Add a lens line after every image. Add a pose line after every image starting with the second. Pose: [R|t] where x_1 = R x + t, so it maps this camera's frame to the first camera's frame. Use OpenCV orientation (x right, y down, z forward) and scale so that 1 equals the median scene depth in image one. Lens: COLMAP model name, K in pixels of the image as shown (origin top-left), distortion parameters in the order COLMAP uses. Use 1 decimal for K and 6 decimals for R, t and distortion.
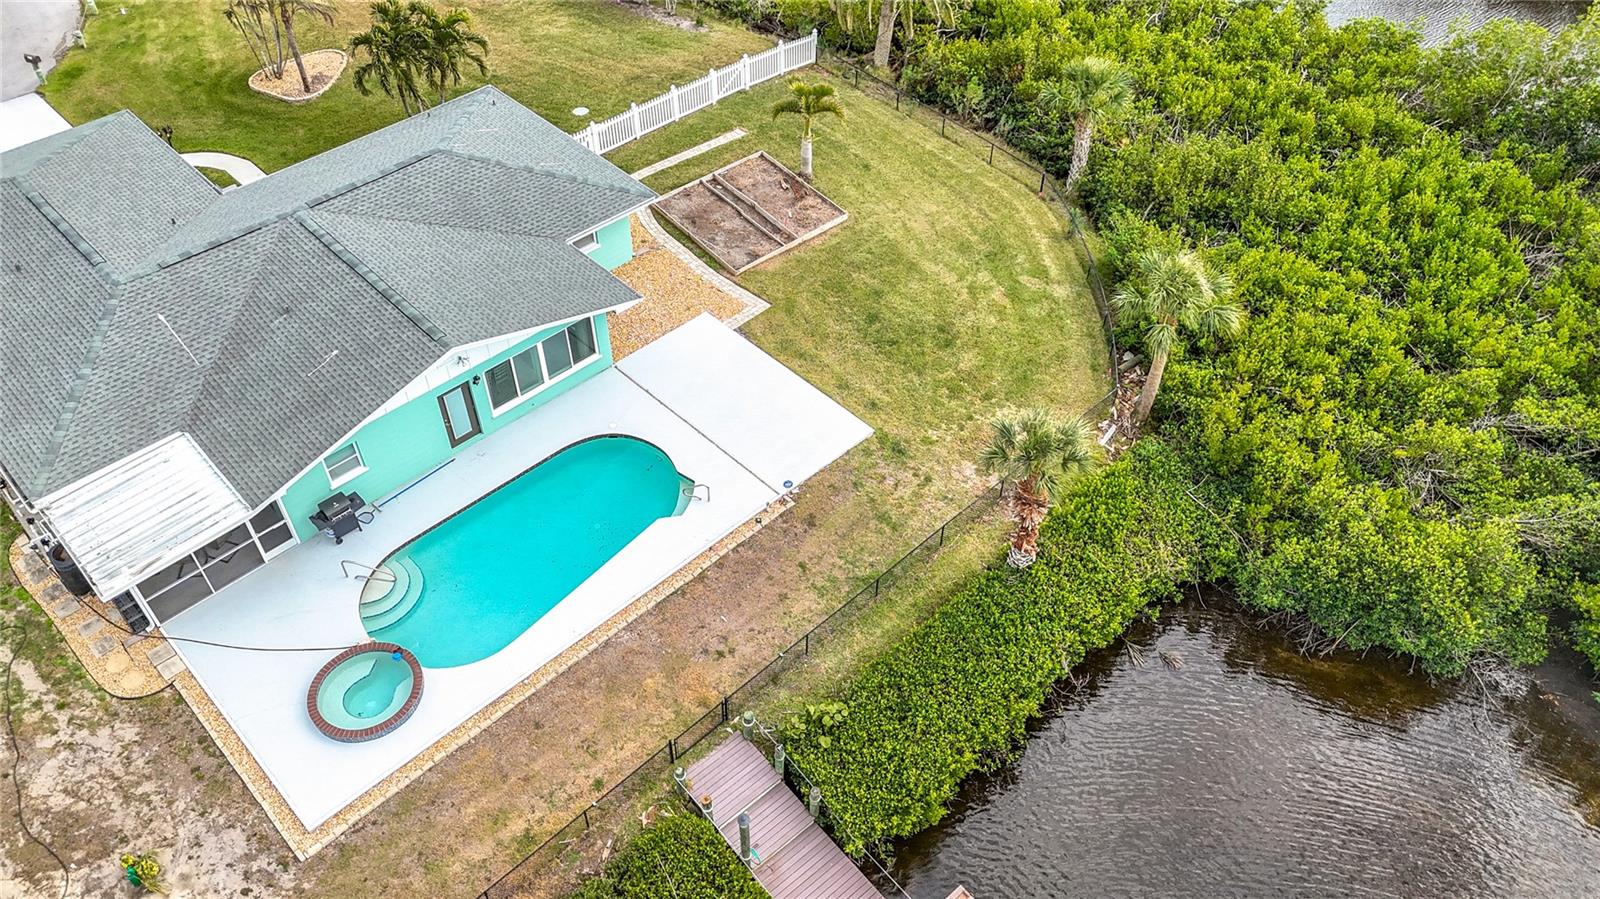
lens RADIAL K [[1180.3, 0, 797.5], [0, 1180.3, 451.9], [0, 0, 1]] dist [0.071114, -0.068728]
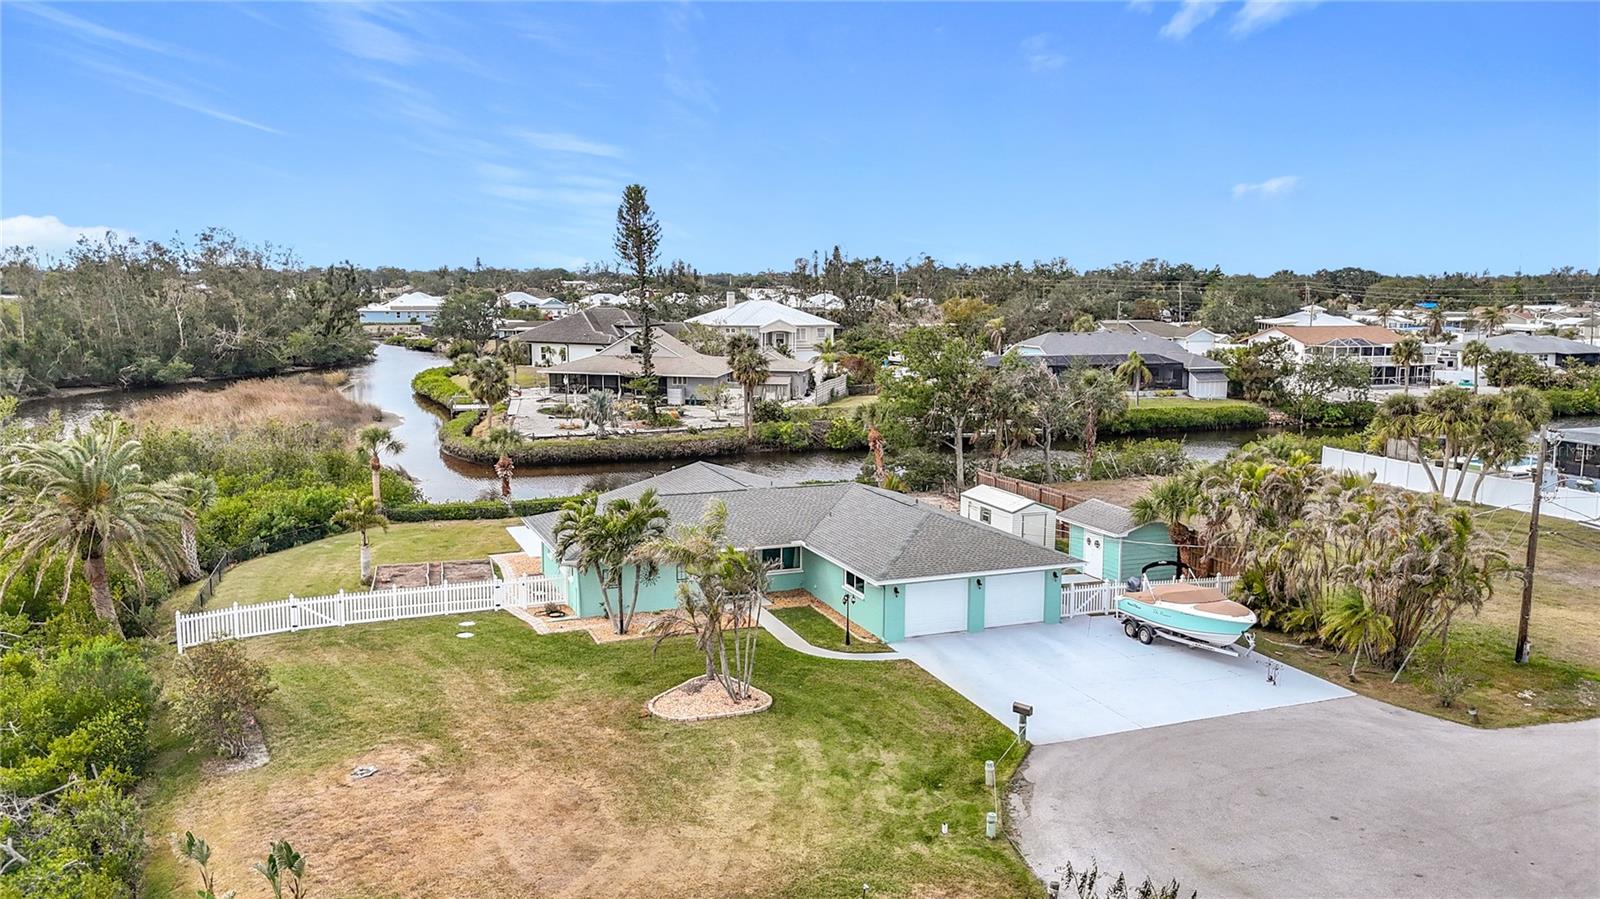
lens RADIAL K [[1203.6, 0, 794.9], [0, 1203.6, 444.0], [0, 0, 1]] dist [0.078786, -0.138258]
pose [[-0.925764, -0.065129, 0.372451, -1.034012], [0.260922, 0.602870, 0.753968, -1.384311], [-0.273645, 0.795177, -0.541122, 1.757701]]
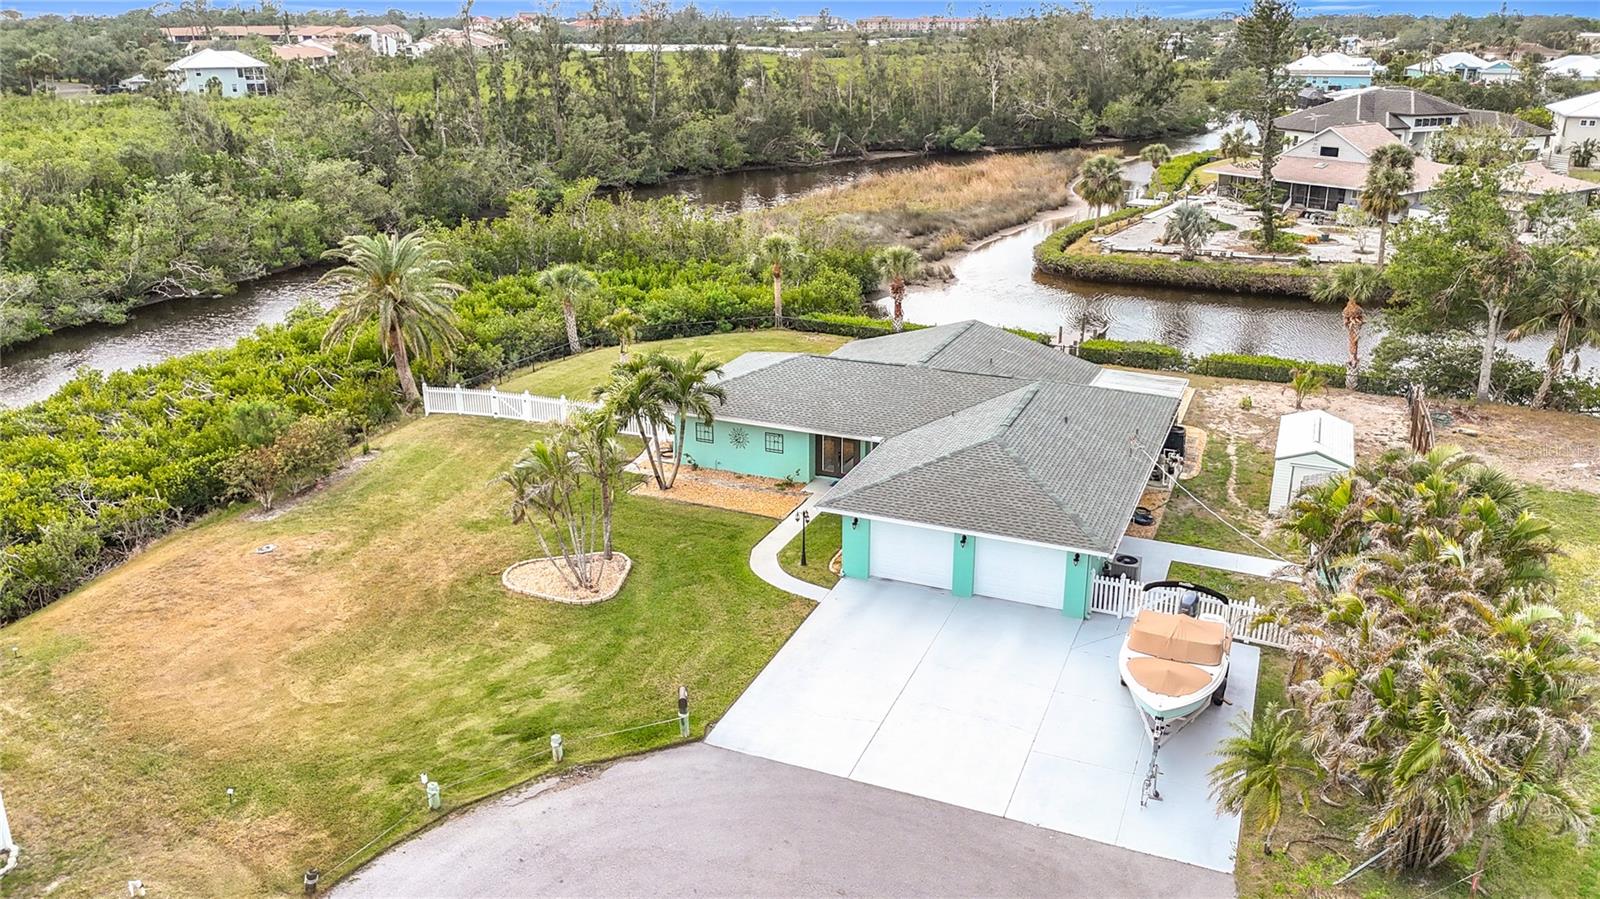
lens RADIAL K [[1208.4, 0, 800.0], [0, 1208.4, 449.5], [0, 0, 1]] dist [0.051473, -0.088271]
pose [[-0.387977, -0.314438, 0.866373, -1.572962], [0.659099, 0.562415, 0.499277, -0.912350], [-0.644253, 0.764734, -0.010959, 1.153530]]
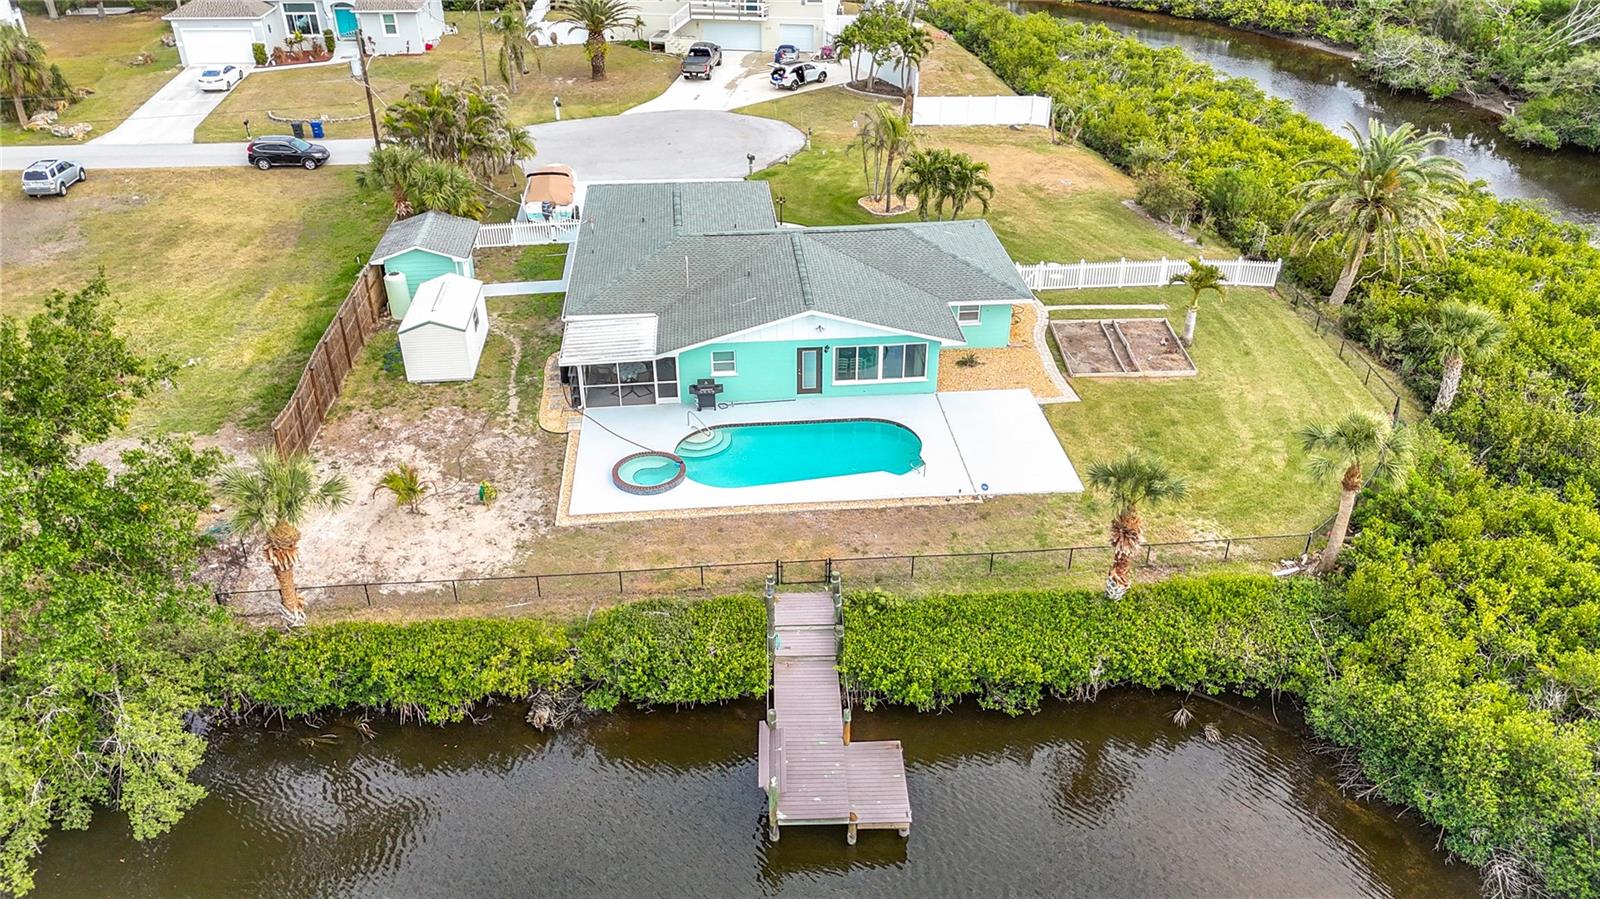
lens RADIAL K [[1178.6, 0, 797.5], [0, 1178.6, 445.8], [0, 0, 1]] dist [0.075000, -0.071939]
pose [[0.776810, 0.314391, -0.545641, 0.466244], [-0.446925, 0.885658, -0.125968, 0.216855], [0.443648, 0.341714, 0.828497, -0.132227]]
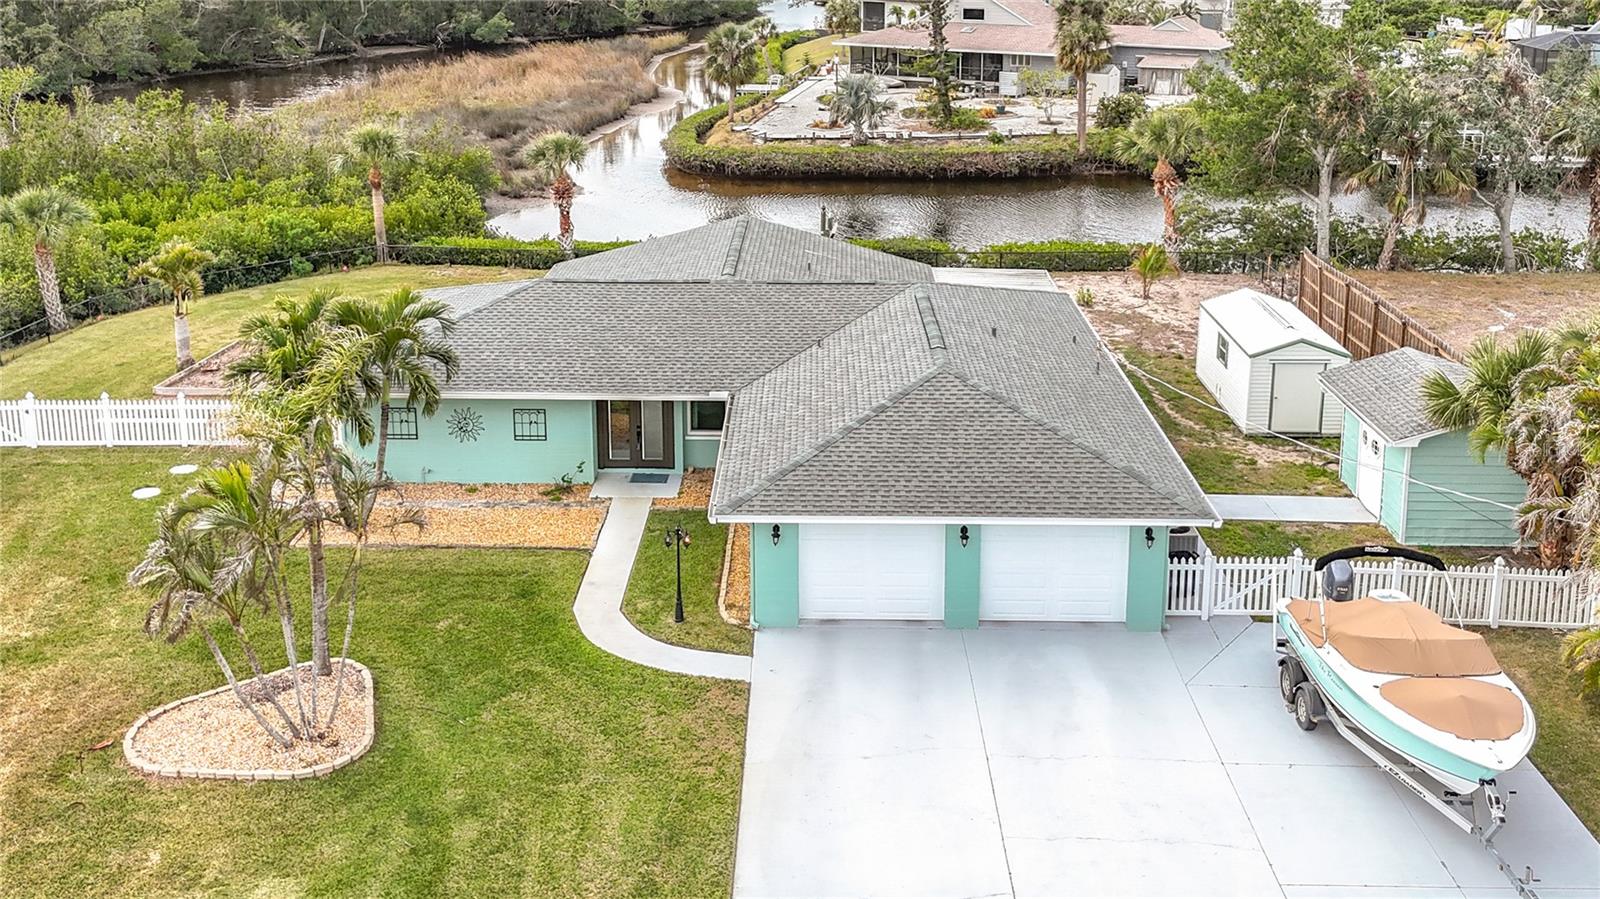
lens RADIAL K [[1478.6, 0, 784.0], [0, 1478.6, 236.3], [0, 0, 1]] dist [0.031093, -0.028551]
pose [[-0.701643, -0.157664, 0.694867, -1.193980], [0.508416, 0.572470, 0.643266, -0.893224], [-0.499210, 0.804624, -0.321510, 1.284270]]
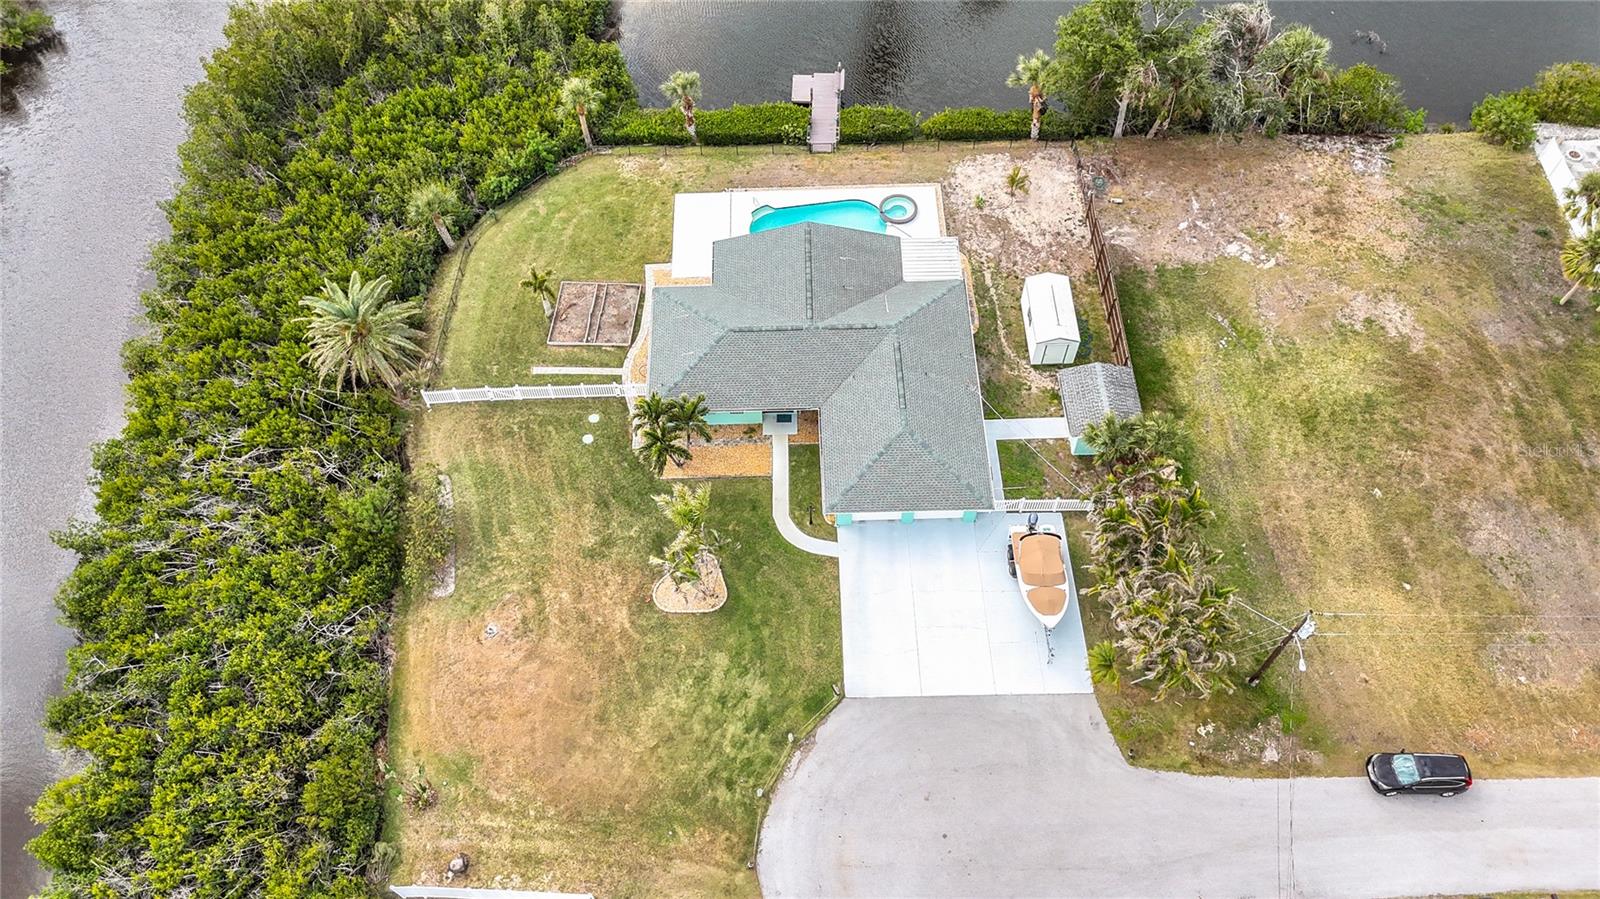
lens RADIAL K [[1180.9, 0, 799.3], [0, 1180.9, 438.1], [0, 0, 1]] dist [0.105076, -0.123127]
pose [[-0.733577, -0.566060, 0.376087, -1.245862], [0.491062, -0.058941, 0.869128, -1.928226], [-0.469812, 0.822254, 0.321208, 0.510289]]
